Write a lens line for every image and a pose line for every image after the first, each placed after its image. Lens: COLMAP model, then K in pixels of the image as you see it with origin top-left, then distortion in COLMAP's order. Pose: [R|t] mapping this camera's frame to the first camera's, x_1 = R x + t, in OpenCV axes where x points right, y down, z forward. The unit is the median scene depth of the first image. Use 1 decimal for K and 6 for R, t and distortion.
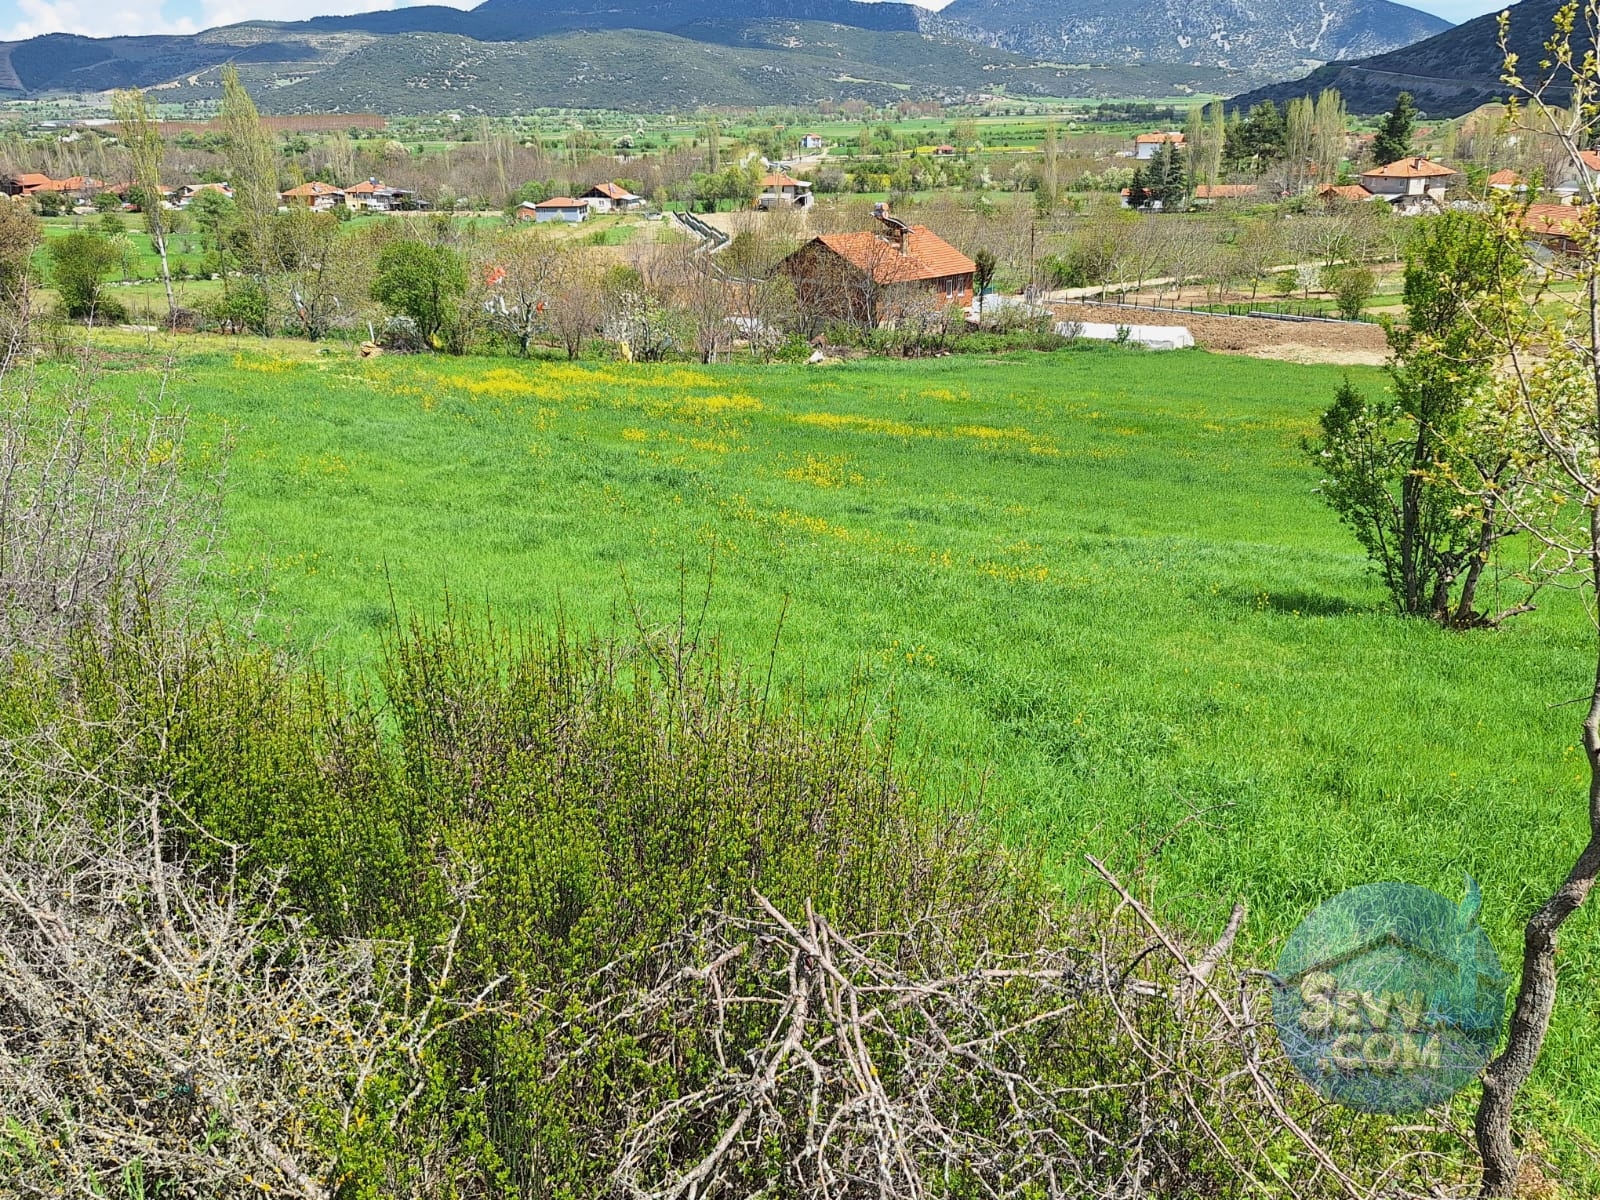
lens RADIAL K [[1397.3, 0, 798.1], [0, 1397.3, 592.9], [0, 0, 1]] dist [0.076661, -0.067897]
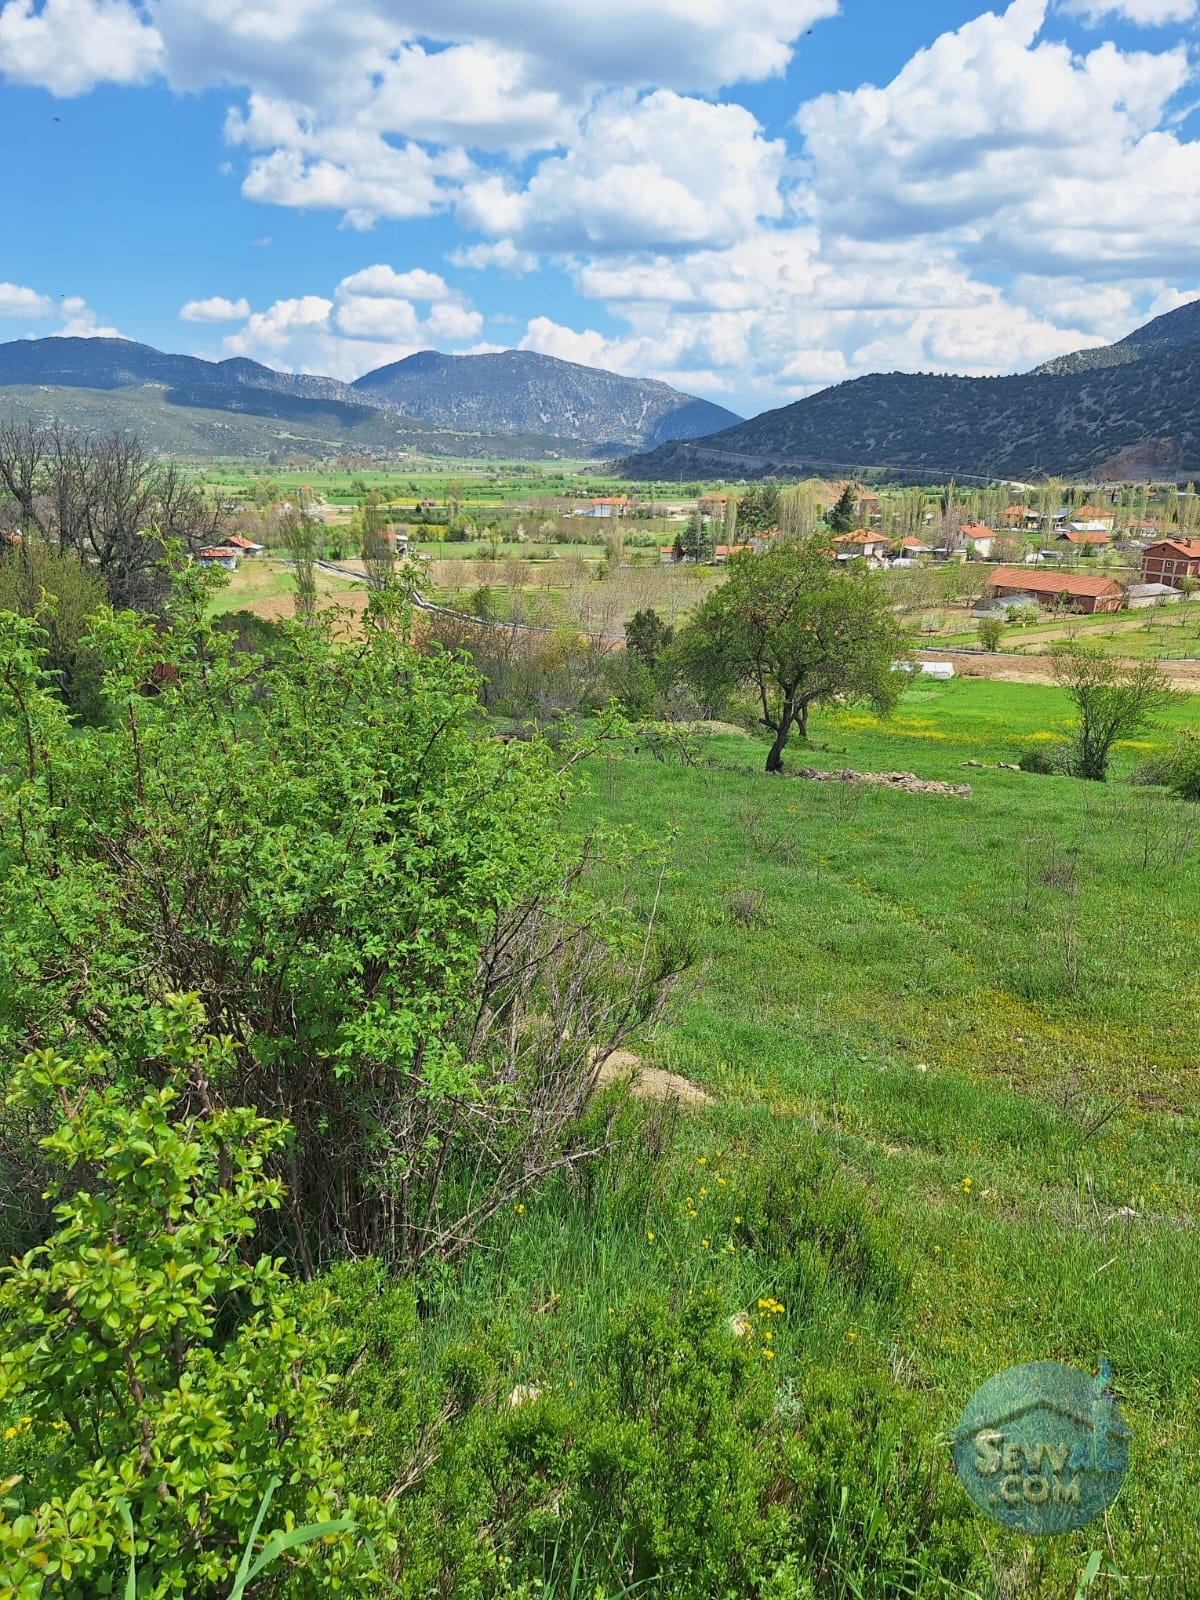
lens RADIAL K [[1114.1, 0, 605.5], [0, 1114.1, 817.4], [0, 0, 1]] dist [0.055257, -0.048511]
pose [[0.954190, -0.070261, 0.290833, -0.175535], [0.077478, 0.996905, -0.013357, -0.011157], [-0.288994, 0.035278, 0.956681, -0.029942]]
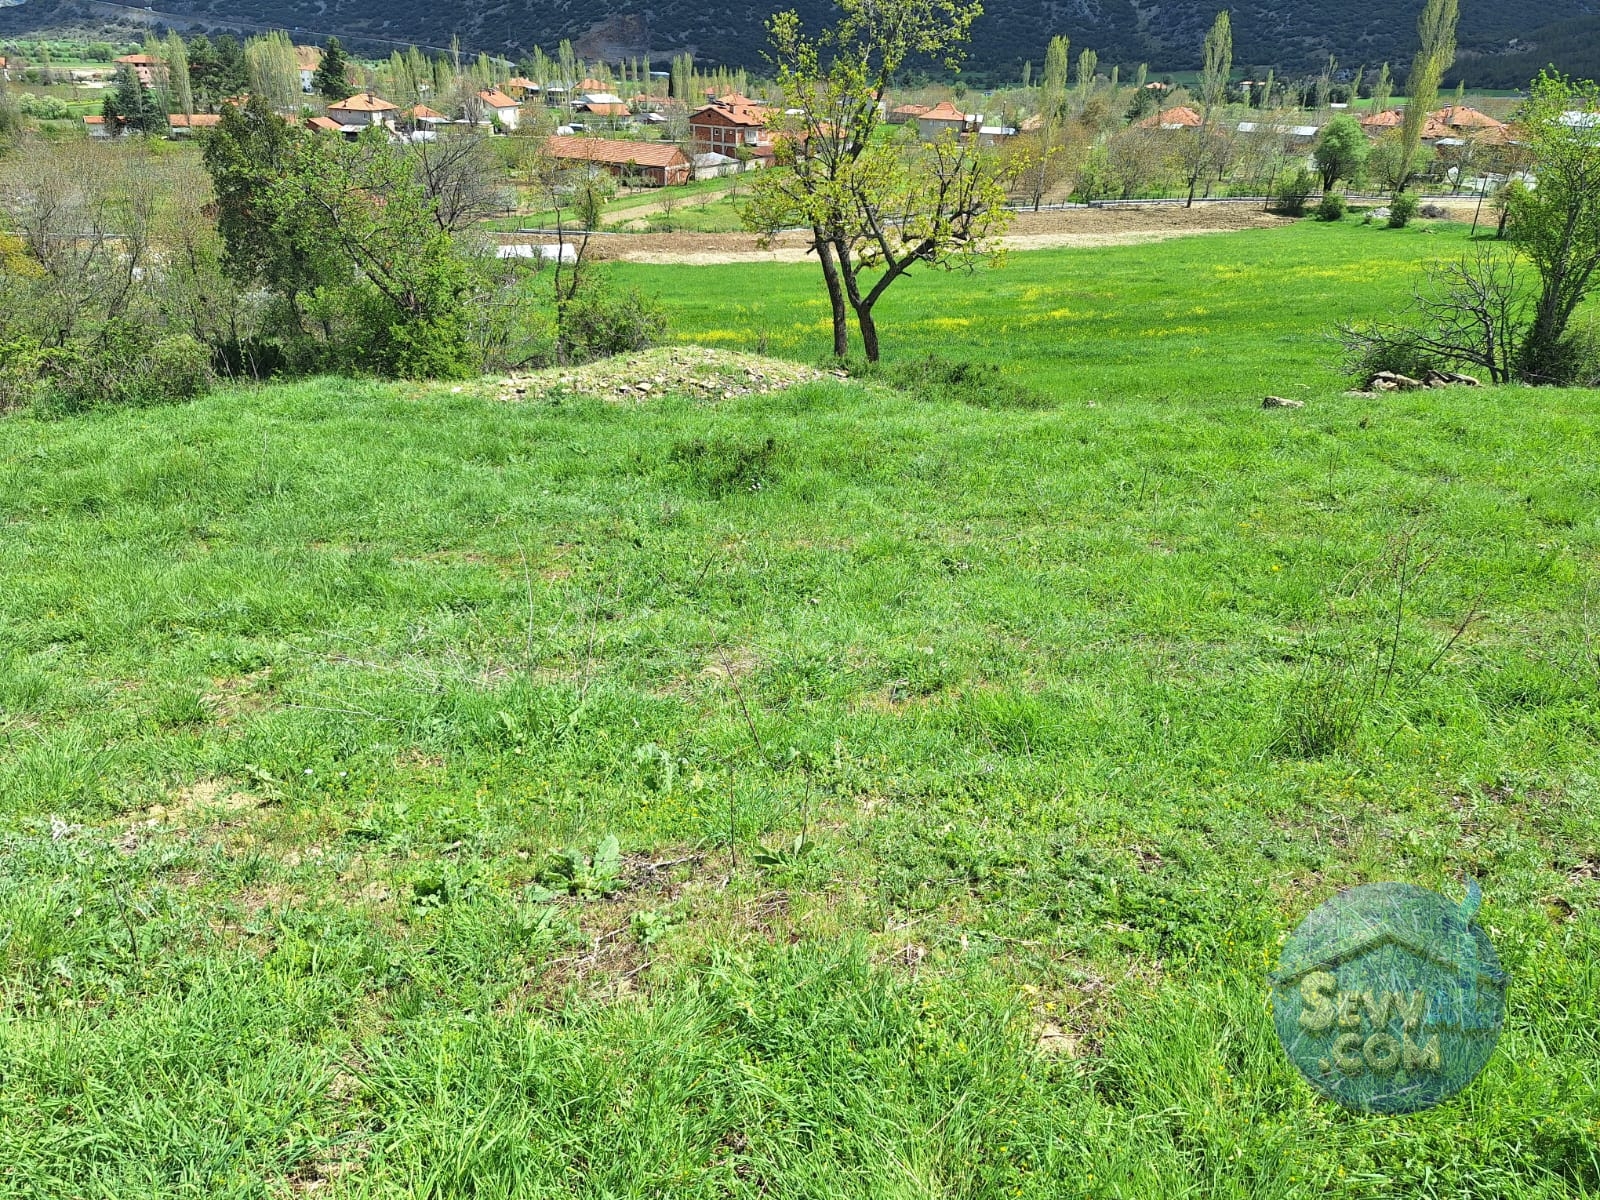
lens RADIAL K [[1114.1, 0, 821.2], [0, 1114.1, 600.2], [0, 0, 1]] dist [0.055257, -0.048511]
pose [[0.618576, -0.308746, 0.722523, -0.155551], [0.212980, 0.951021, 0.224048, -0.023144], [-0.756309, 0.015292, 0.654036, 0.064191]]
